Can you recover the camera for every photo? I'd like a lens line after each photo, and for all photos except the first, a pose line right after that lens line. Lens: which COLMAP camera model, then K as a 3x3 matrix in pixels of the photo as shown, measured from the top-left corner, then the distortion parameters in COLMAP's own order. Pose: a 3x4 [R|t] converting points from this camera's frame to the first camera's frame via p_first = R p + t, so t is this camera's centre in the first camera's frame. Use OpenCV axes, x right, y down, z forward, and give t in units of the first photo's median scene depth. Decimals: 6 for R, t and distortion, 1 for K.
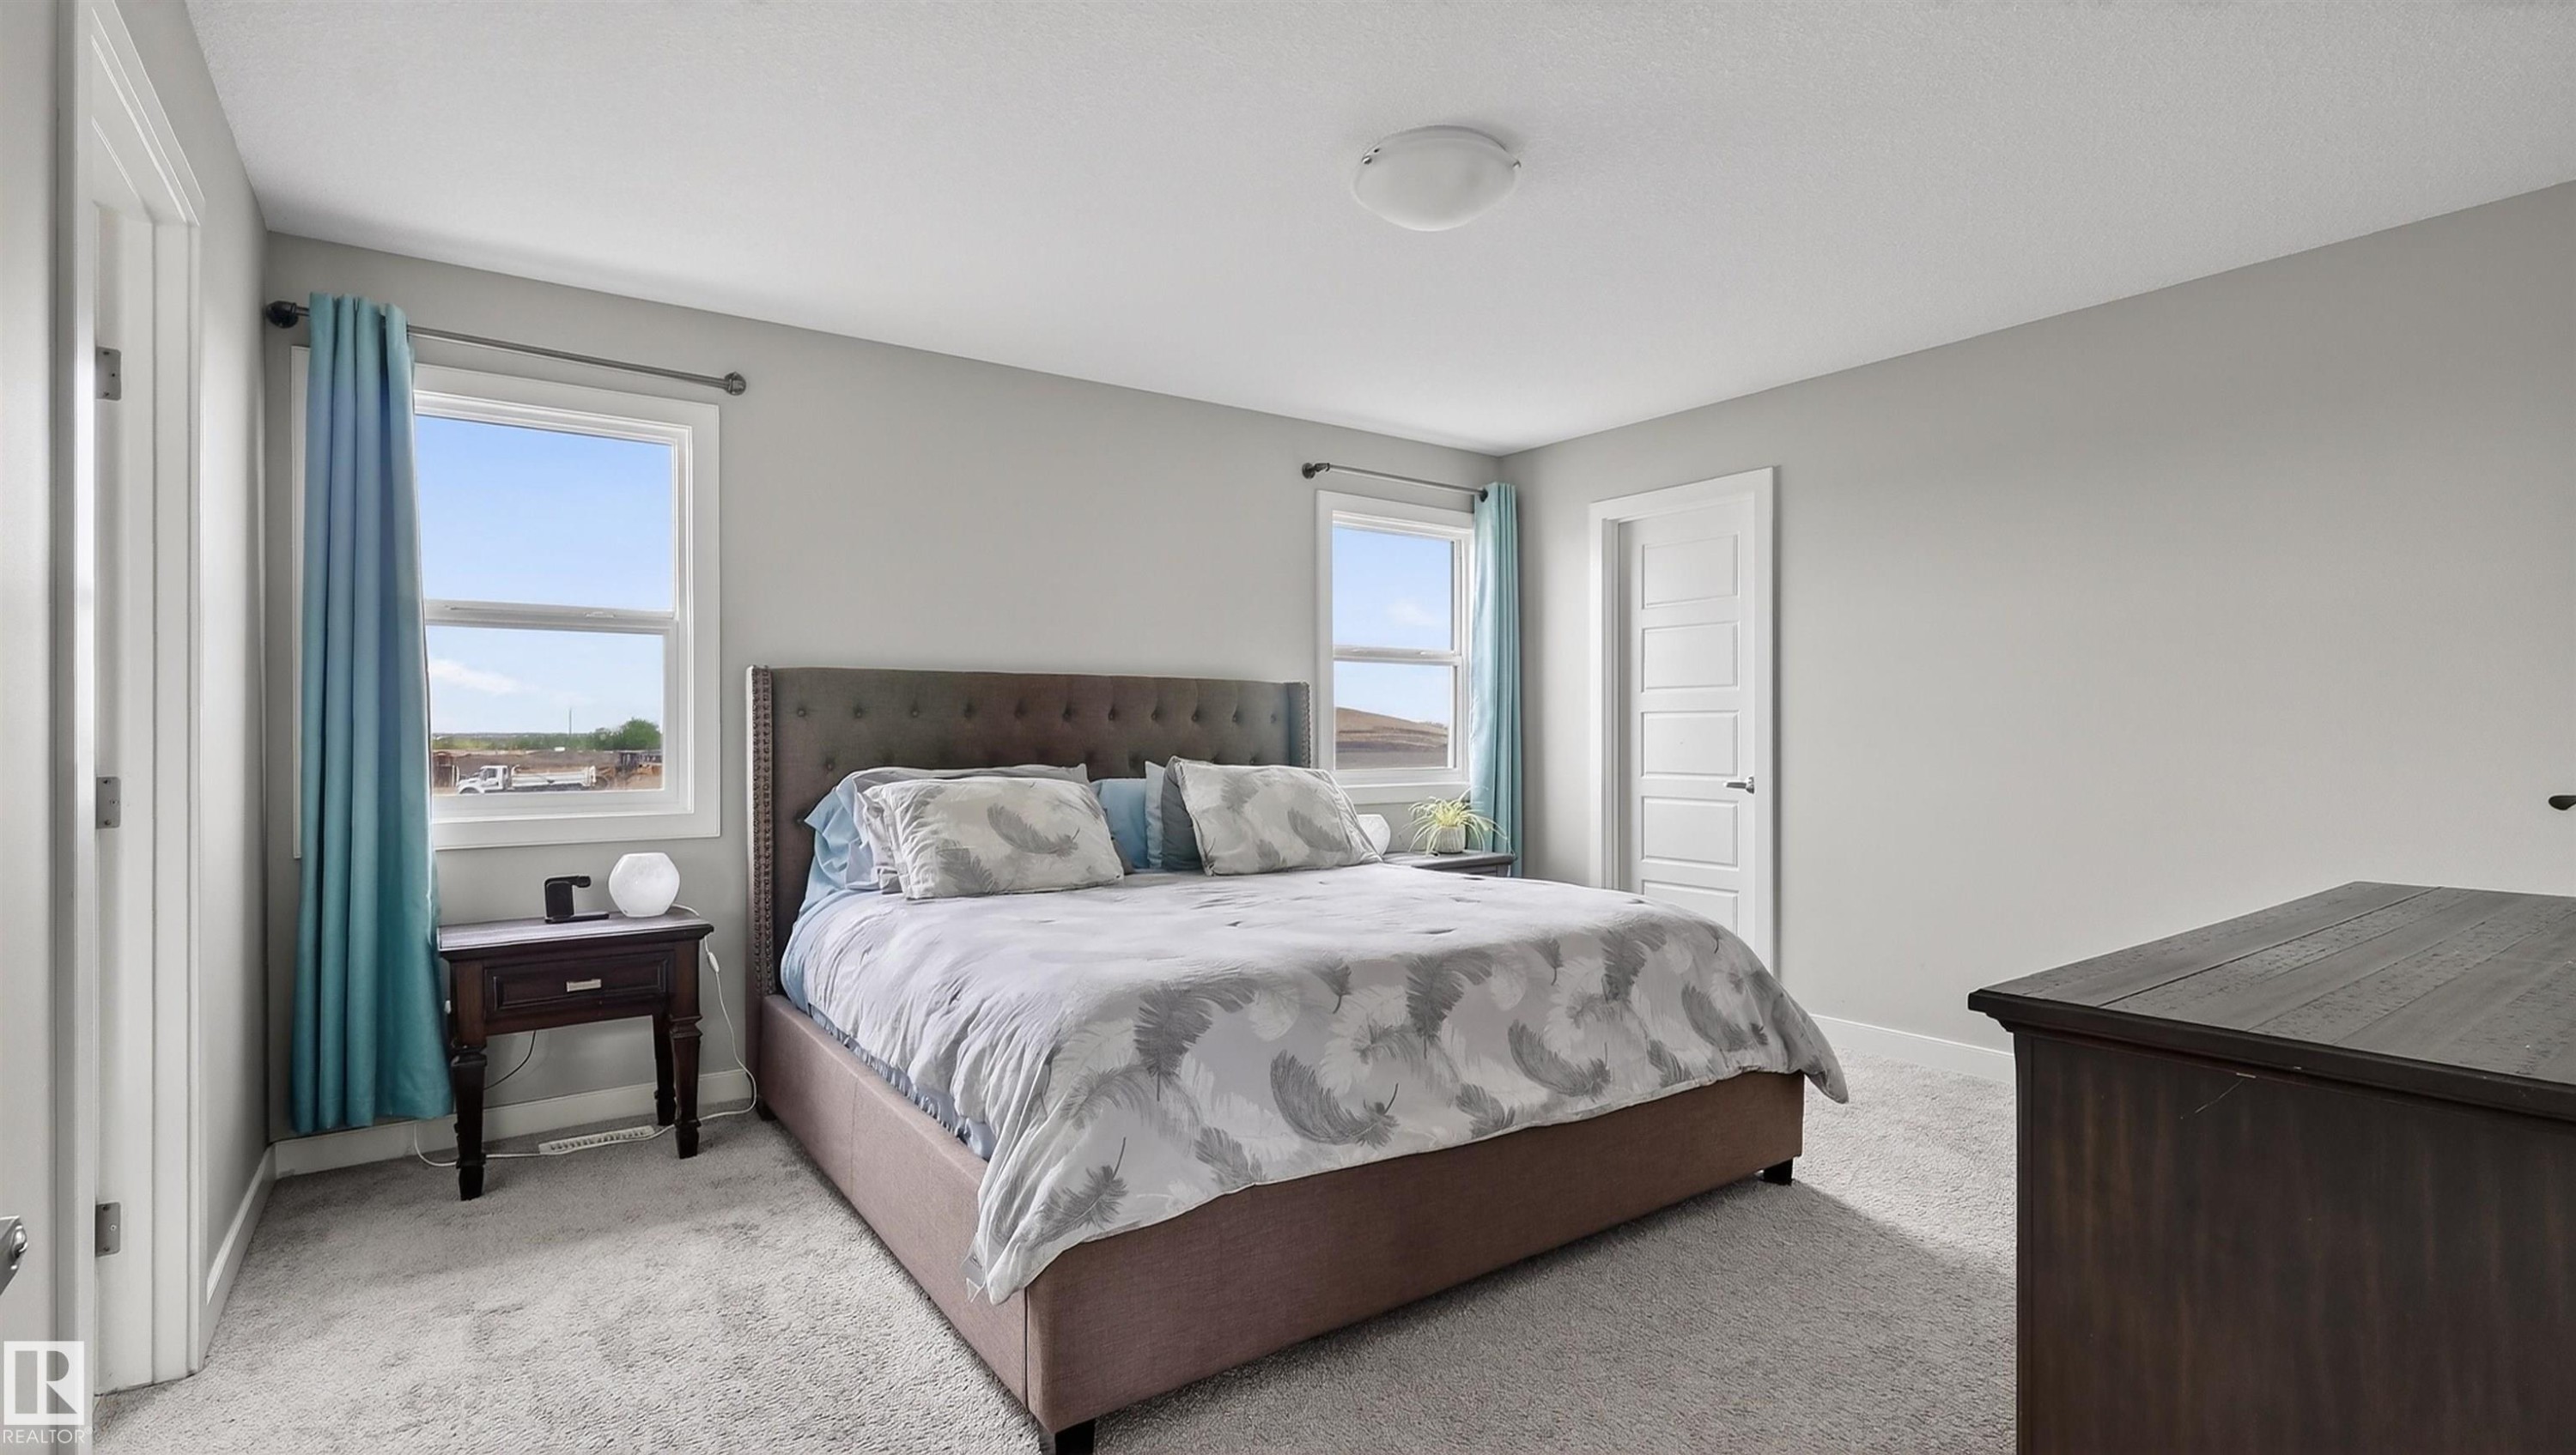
lens RADIAL K [[1192.9, 0, 1276.7], [0, 1192.9, 725.3], [0, 0, 1]] dist [-0.025564, 0.012825]
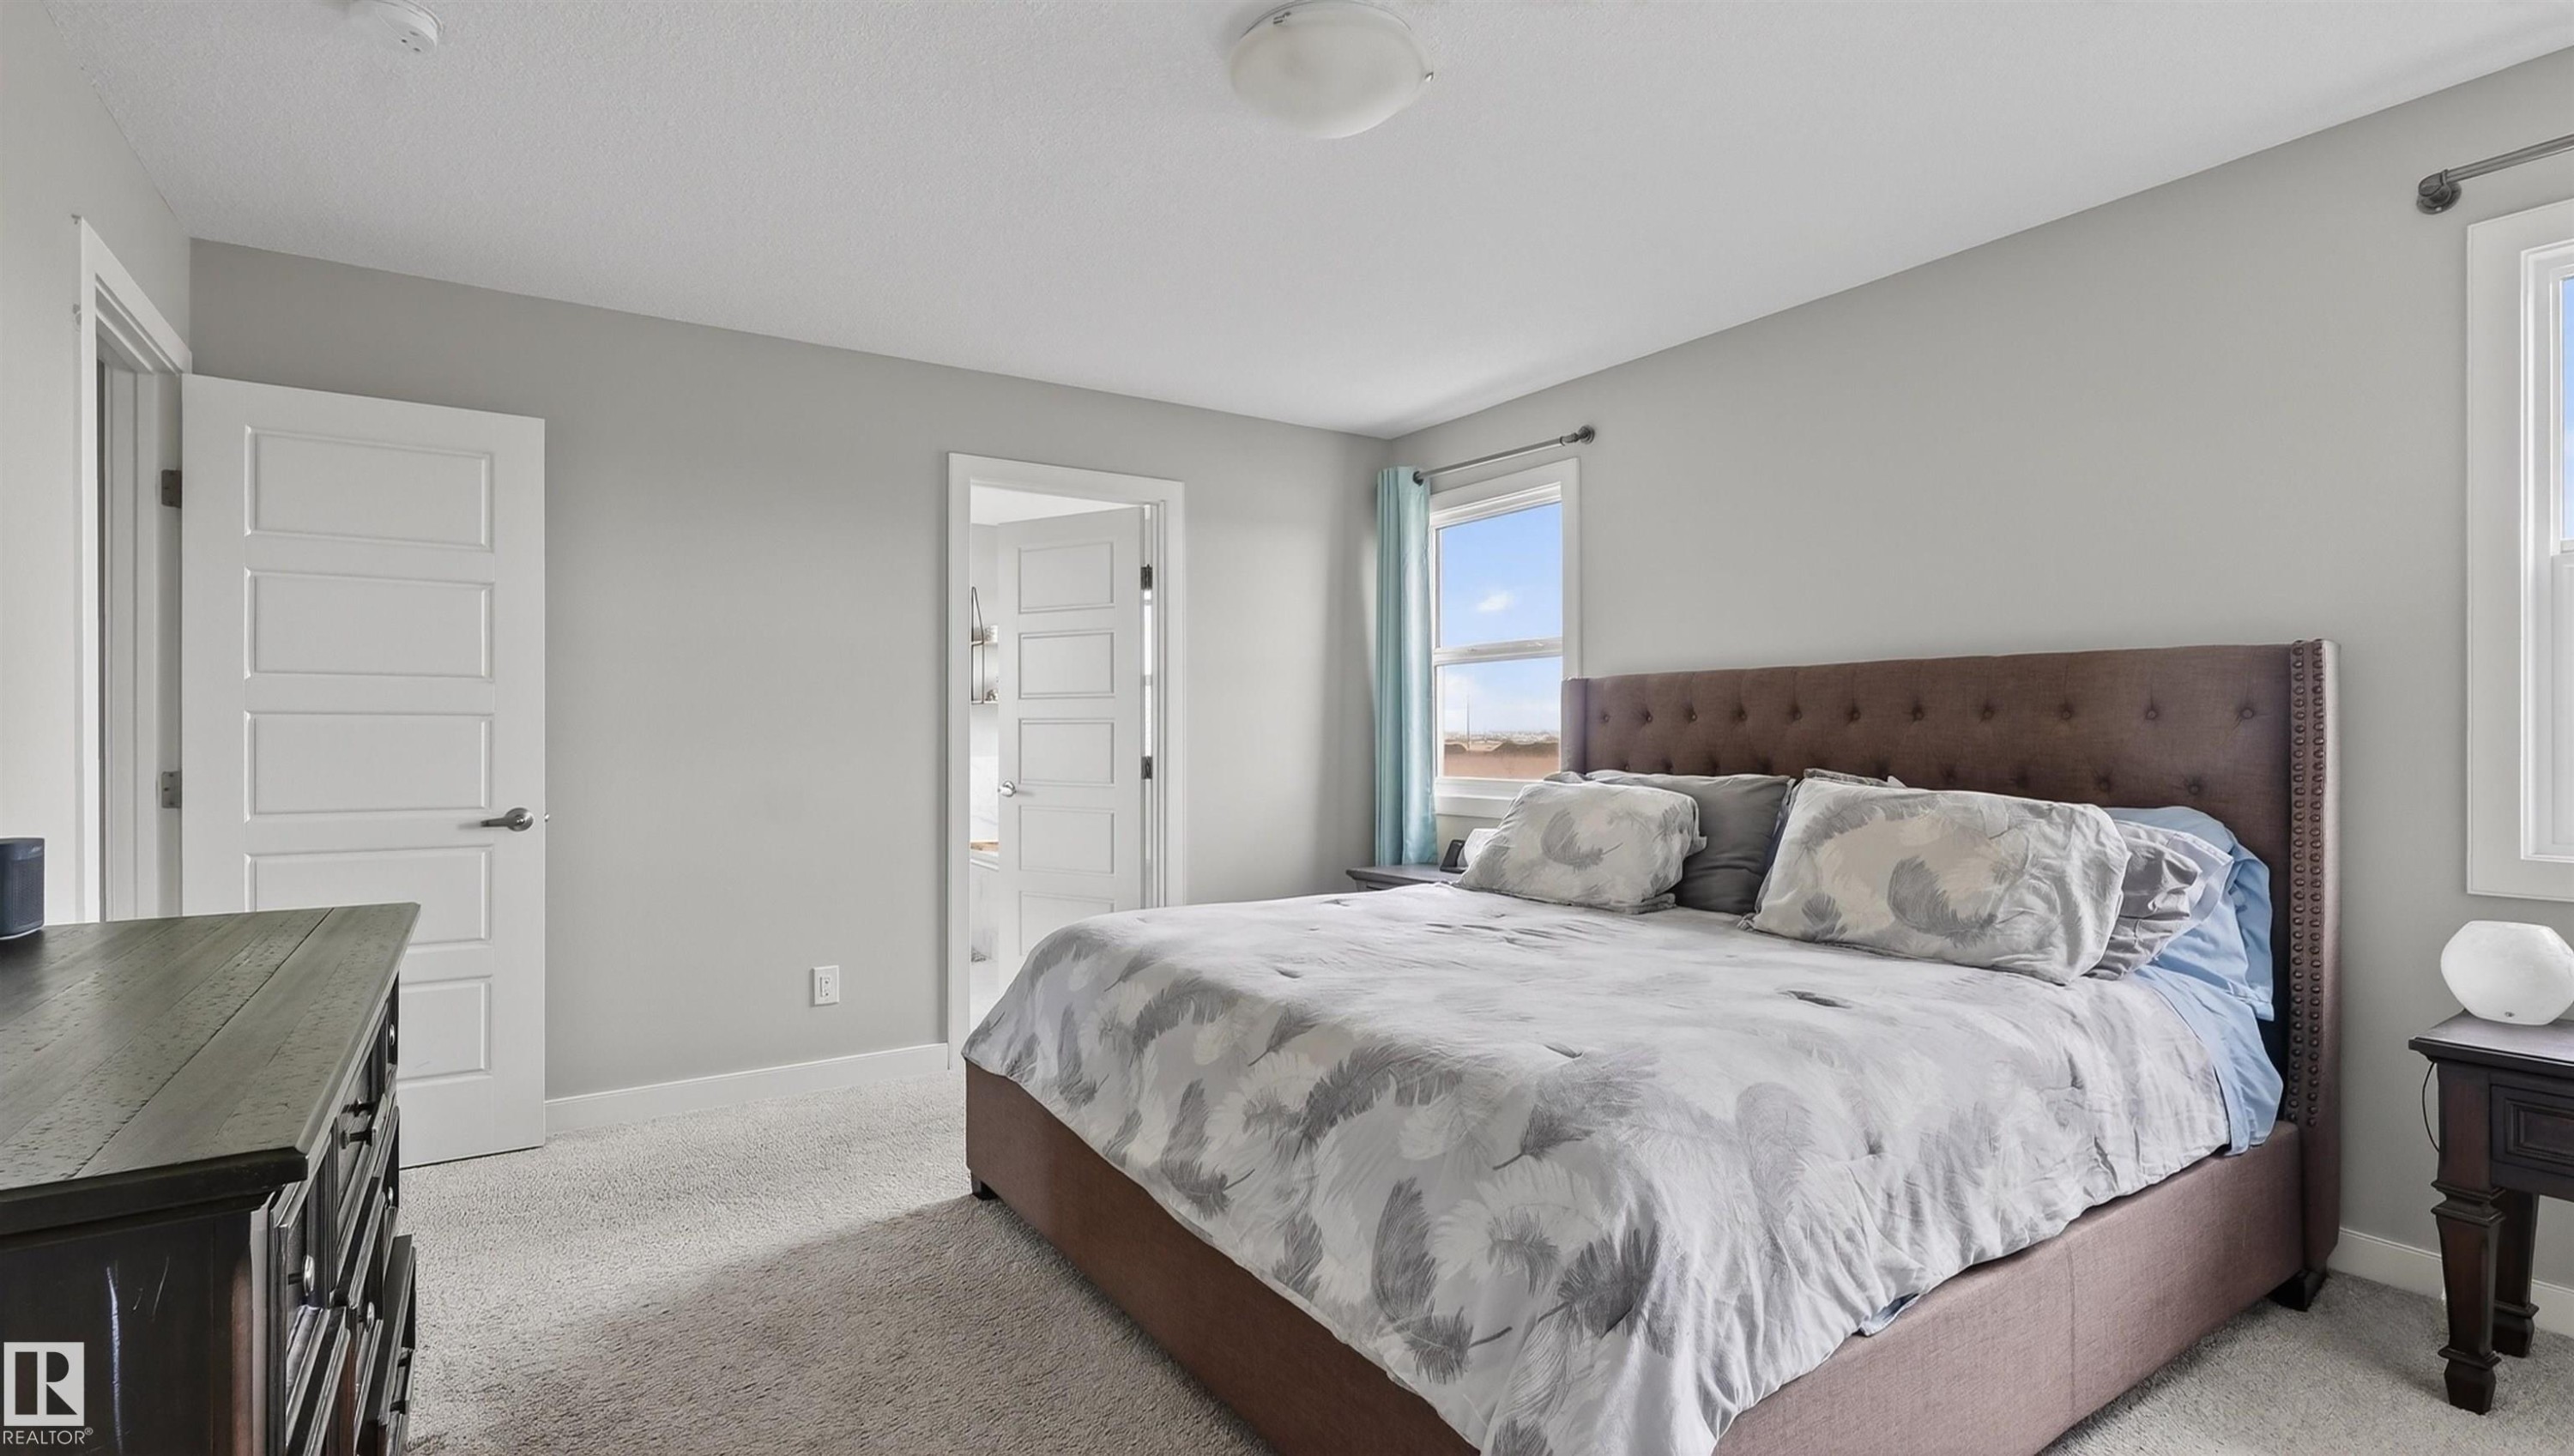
lens RADIAL K [[1192.2, 0, 1275.7], [0, 1192.2, 725.8], [0, 0, 1]] dist [-0.025564, 0.012825]
pose [[-0.039530, -0.007359, -0.999191, 0.735763], [0.006167, 0.999952, -0.007608, 0.003017], [0.999199, -0.006463, -0.039483, 0.768762]]
